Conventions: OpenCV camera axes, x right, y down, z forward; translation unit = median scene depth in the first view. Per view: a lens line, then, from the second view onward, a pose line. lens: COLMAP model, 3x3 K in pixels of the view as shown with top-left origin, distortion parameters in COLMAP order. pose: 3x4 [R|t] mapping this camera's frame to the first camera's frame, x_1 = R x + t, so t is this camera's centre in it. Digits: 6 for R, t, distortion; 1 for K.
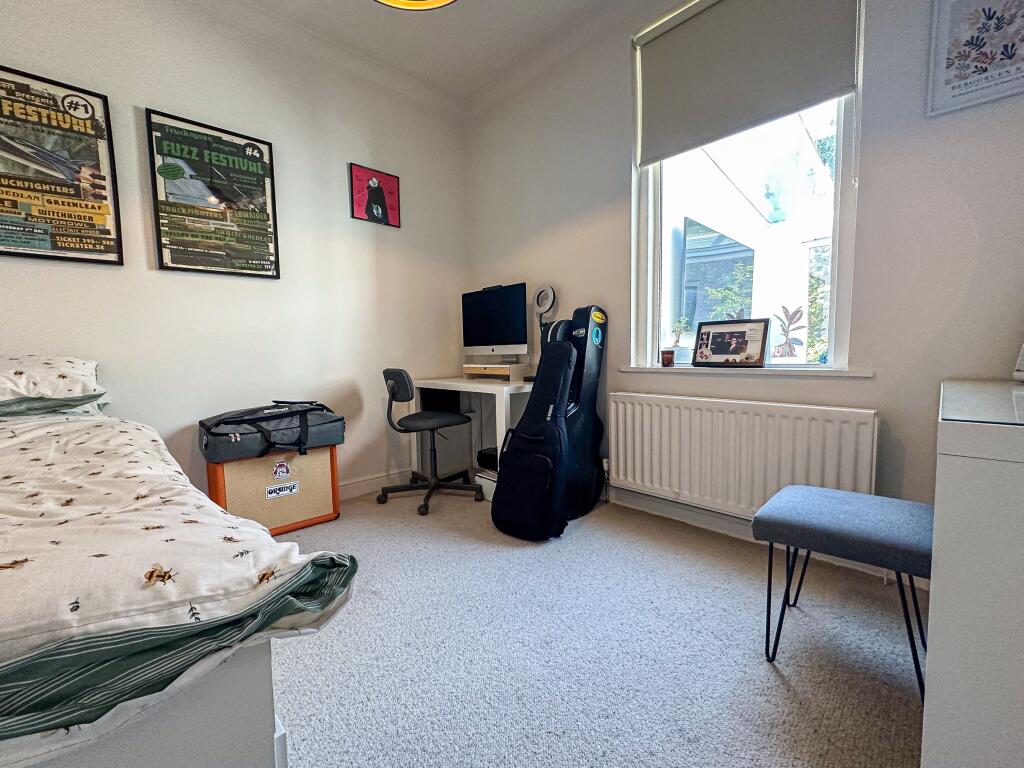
lens RADIAL K [[420.4, 0, 518.7], [0, 420.4, 383.2], [0, 0, 1]] dist [-0.001666, 0.000017]
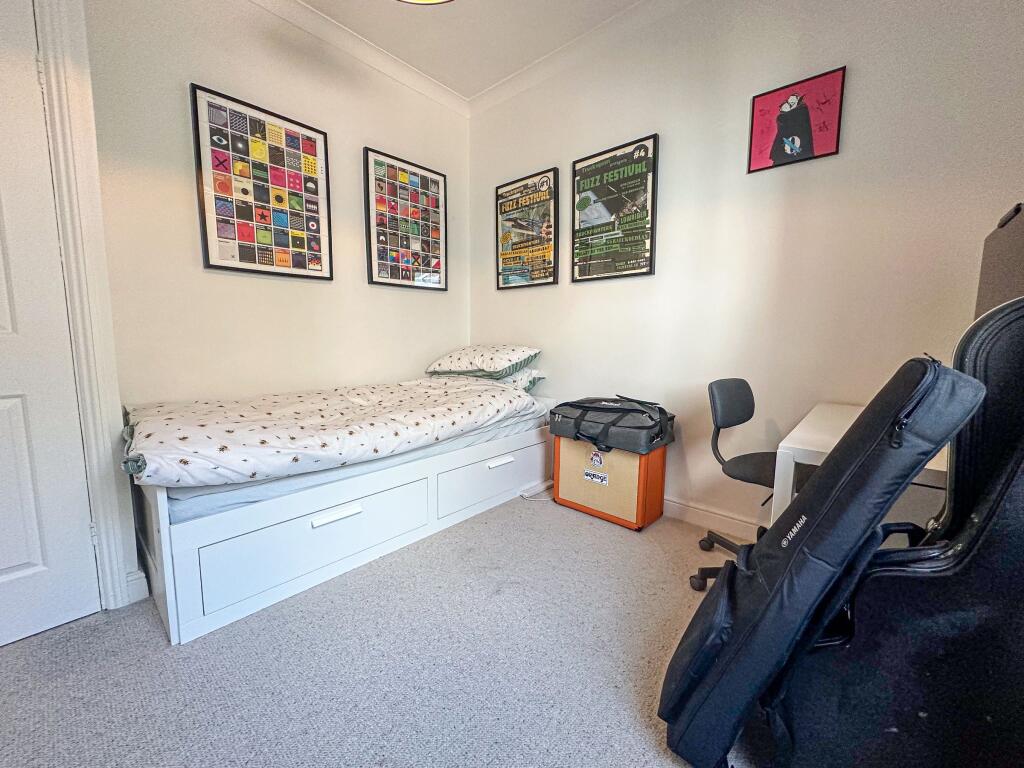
lens RADIAL K [[420.4, 0, 519.0], [0, 420.4, 383.7], [0, 0, 1]] dist [-0.001666, 0.000017]
pose [[0.053802, 0.135491, -0.989317, 0.466189], [-0.088669, 0.987486, 0.130418, -0.107388], [0.994607, 0.080705, 0.065142, 0.720744]]
